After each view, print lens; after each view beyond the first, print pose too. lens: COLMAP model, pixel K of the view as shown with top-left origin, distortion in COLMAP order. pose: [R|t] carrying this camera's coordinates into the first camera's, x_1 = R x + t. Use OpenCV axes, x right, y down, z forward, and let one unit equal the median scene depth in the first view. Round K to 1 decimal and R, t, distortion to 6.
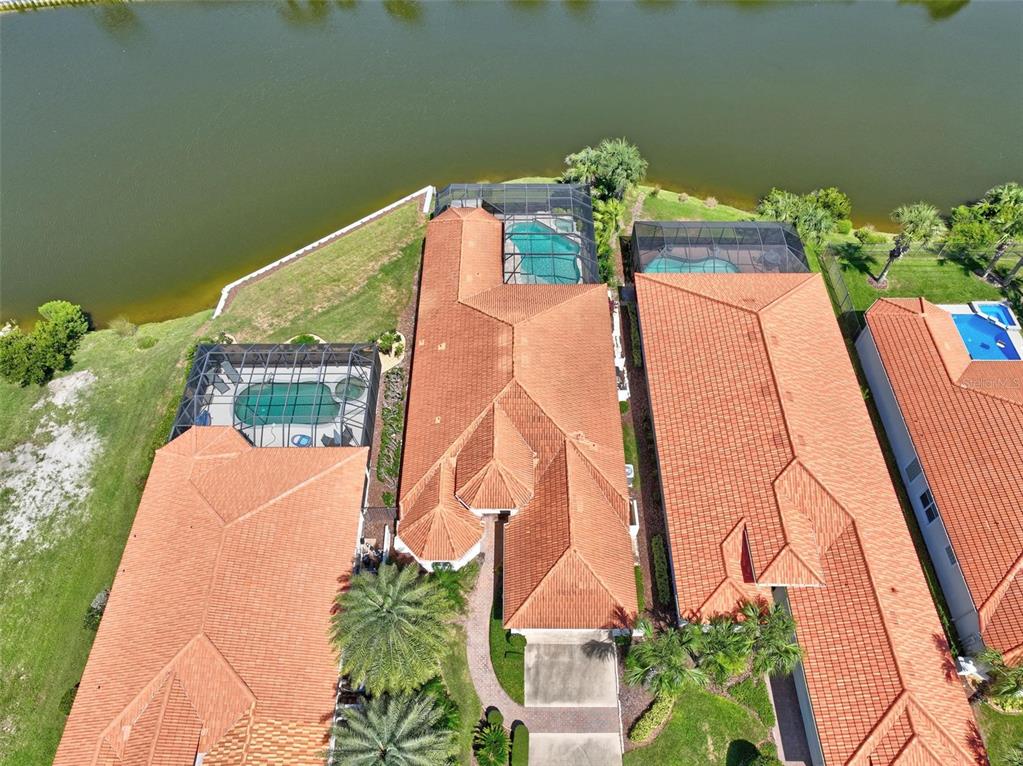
lens RADIAL K [[725.3, 0, 511.5], [0, 725.3, 383.0], [0, 0, 1]] dist [0.005881, 0.011626]
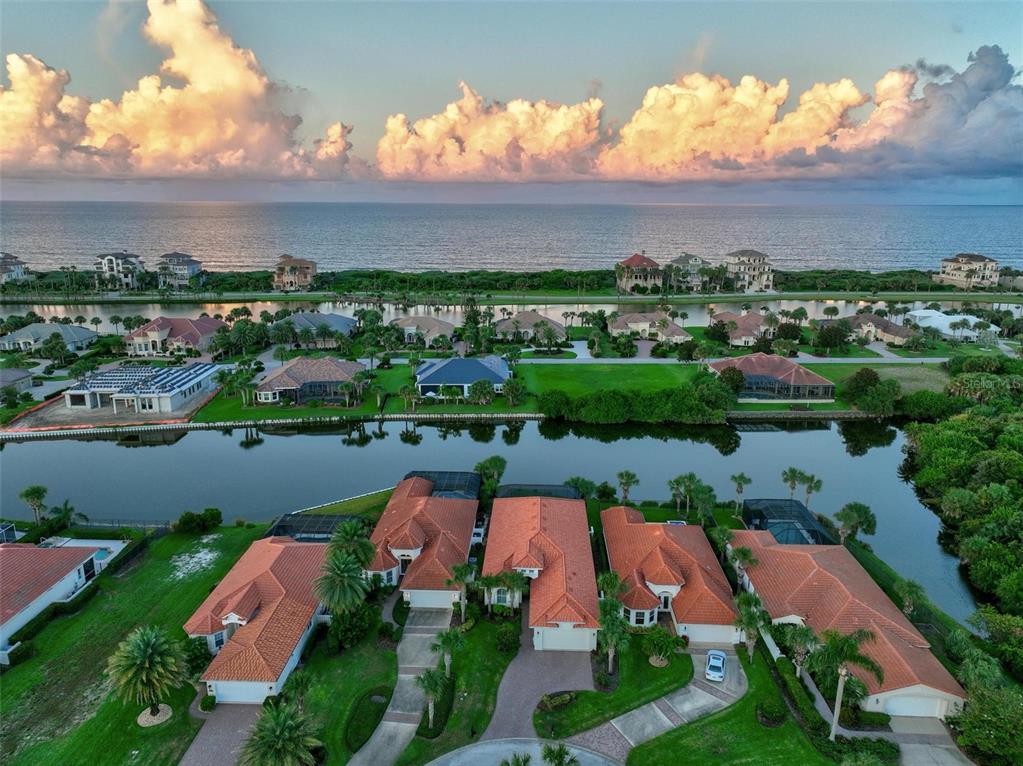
lens RADIAL K [[725.3, 0, 511.5], [0, 725.3, 383.0], [0, 0, 1]] dist [0.005881, 0.011626]
pose [[0.999182, 0.015709, -0.037257, 0.377021], [-0.036533, 0.745606, -0.665385, 1.244231], [0.017327, 0.666202, 0.745570, -0.997344]]
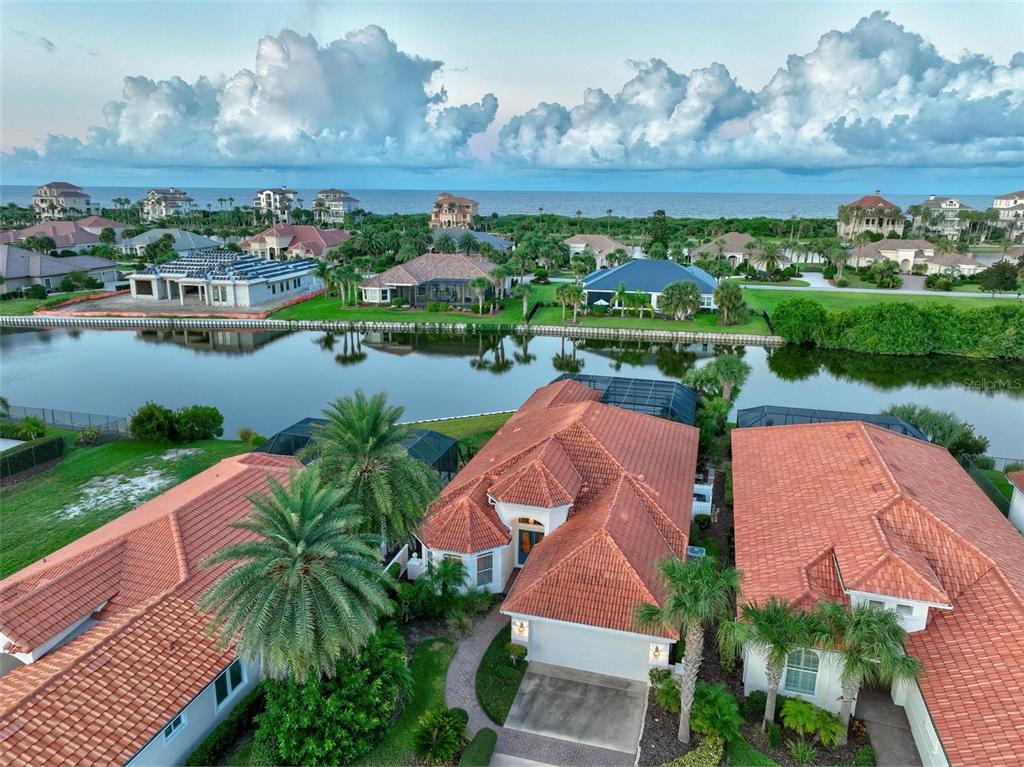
lens RADIAL K [[726.1, 0, 512.0], [0, 726.1, 383.5], [0, 0, 1]] dist [0.005881, 0.011626]
pose [[0.963026, 0.081846, -0.256673, 0.170692], [-0.230090, 0.745456, -0.625583, 0.602809], [0.140137, 0.661511, 0.736725, 0.243601]]
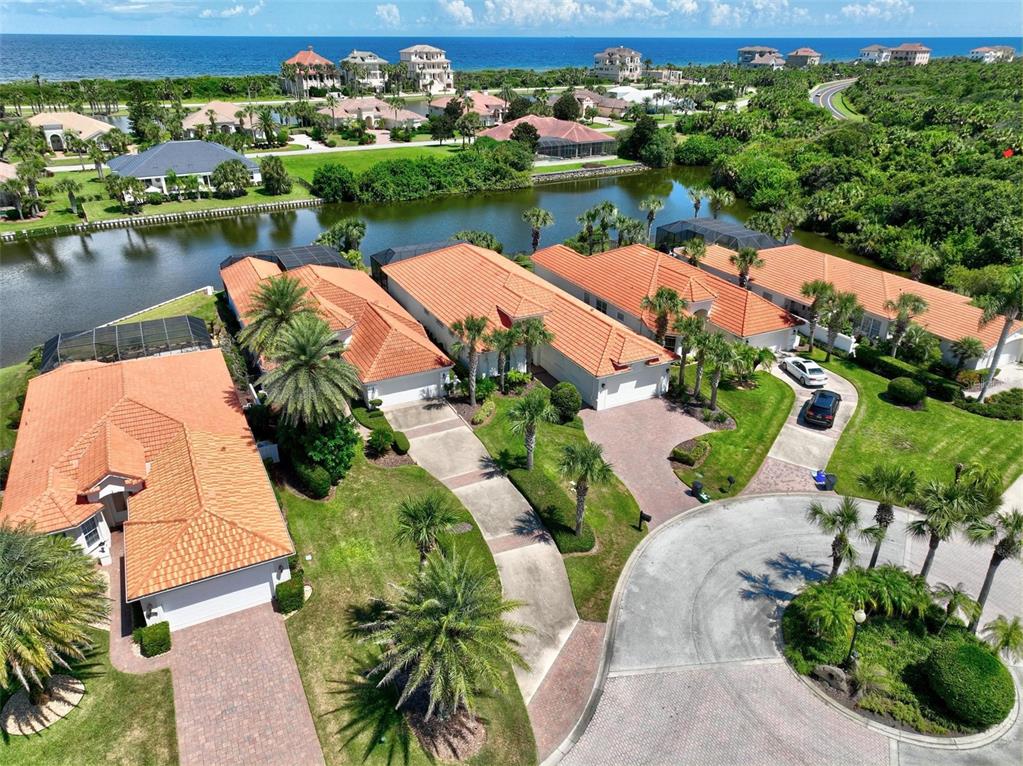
lens RADIAL K [[725.3, 0, 511.5], [0, 725.3, 383.0], [0, 0, 1]] dist [0.005881, 0.011626]
pose [[0.893681, -0.191719, 0.405681, -0.298823], [0.370211, 0.825907, -0.425231, 0.961442], [-0.253530, 0.530209, 0.809074, -0.174512]]
